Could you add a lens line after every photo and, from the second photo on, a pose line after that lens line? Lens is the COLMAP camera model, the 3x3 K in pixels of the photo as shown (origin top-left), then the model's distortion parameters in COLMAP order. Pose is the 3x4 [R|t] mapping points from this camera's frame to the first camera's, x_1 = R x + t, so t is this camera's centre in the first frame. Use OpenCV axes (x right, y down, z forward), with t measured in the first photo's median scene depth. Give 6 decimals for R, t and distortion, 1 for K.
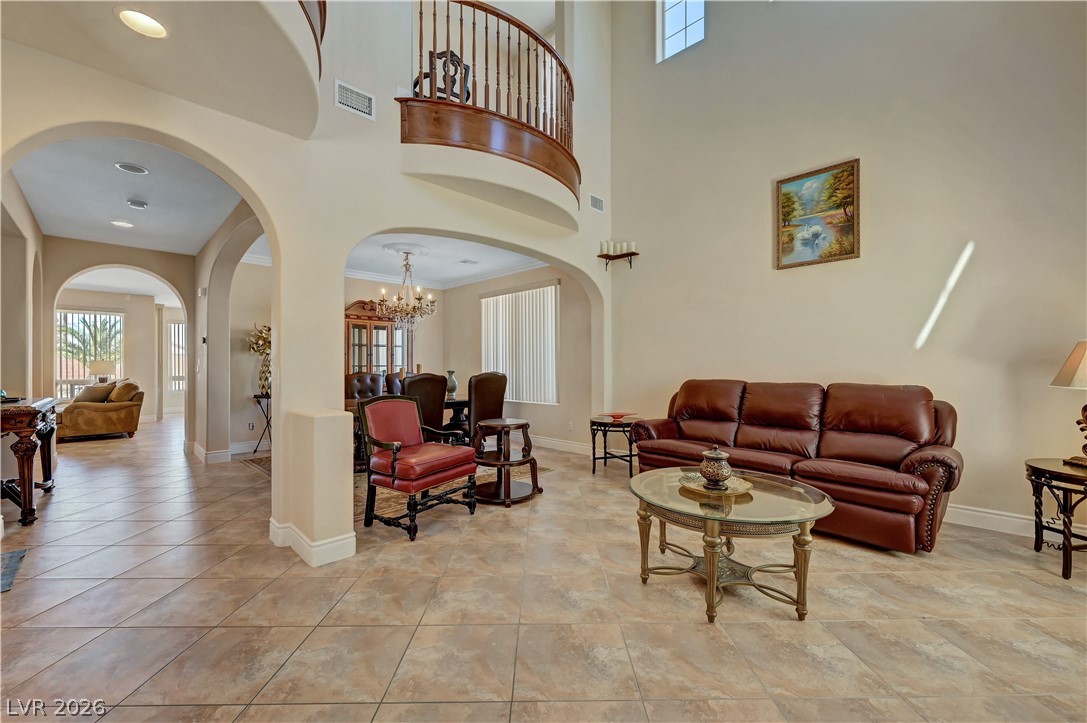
lens RADIAL K [[430.1, 0, 546.2], [0, 430.1, 366.0], [0, 0, 1]] dist [-0.000279, 0.000061]
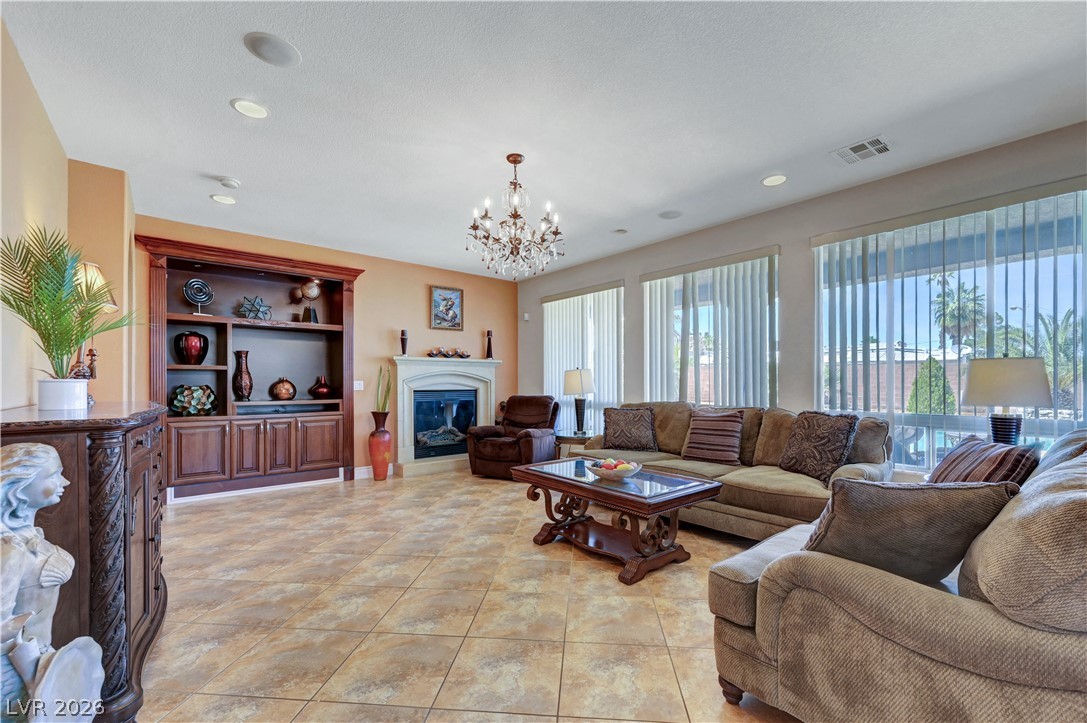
lens RADIAL K [[446.2, 0, 548.3], [0, 446.2, 382.4], [0, 0, 1]] dist [0.000173, -0.000010]
pose [[-0.099931, 0.002969, -0.994990, -0.817044], [0.000801, 0.999995, 0.002904, 0.003628], [0.994994, -0.000507, -0.099933, 0.844167]]
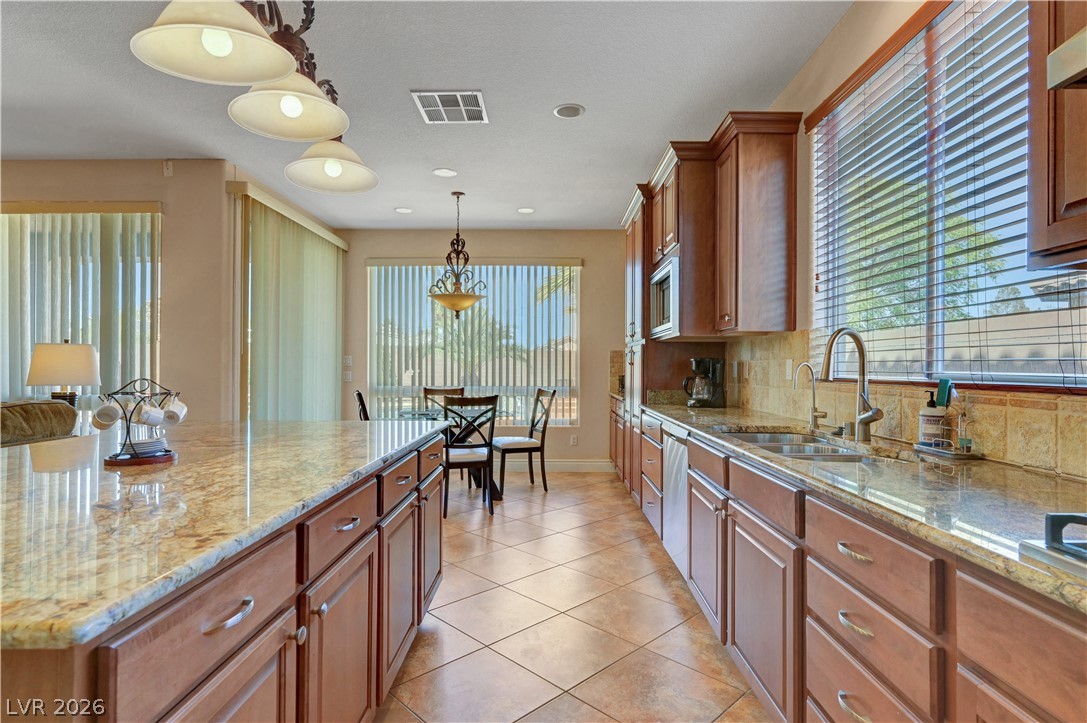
lens RADIAL K [[557.5, 0, 546.9], [0, 557.5, 363.1], [0, 0, 1]] dist [-0.001945, -0.000852]
pose [[0.689819, -0.000388, -0.723981, -0.525596], [-0.005499, 0.999968, -0.005776, 0.003896], [0.723961, 0.007966, 0.689795, 1.143200]]
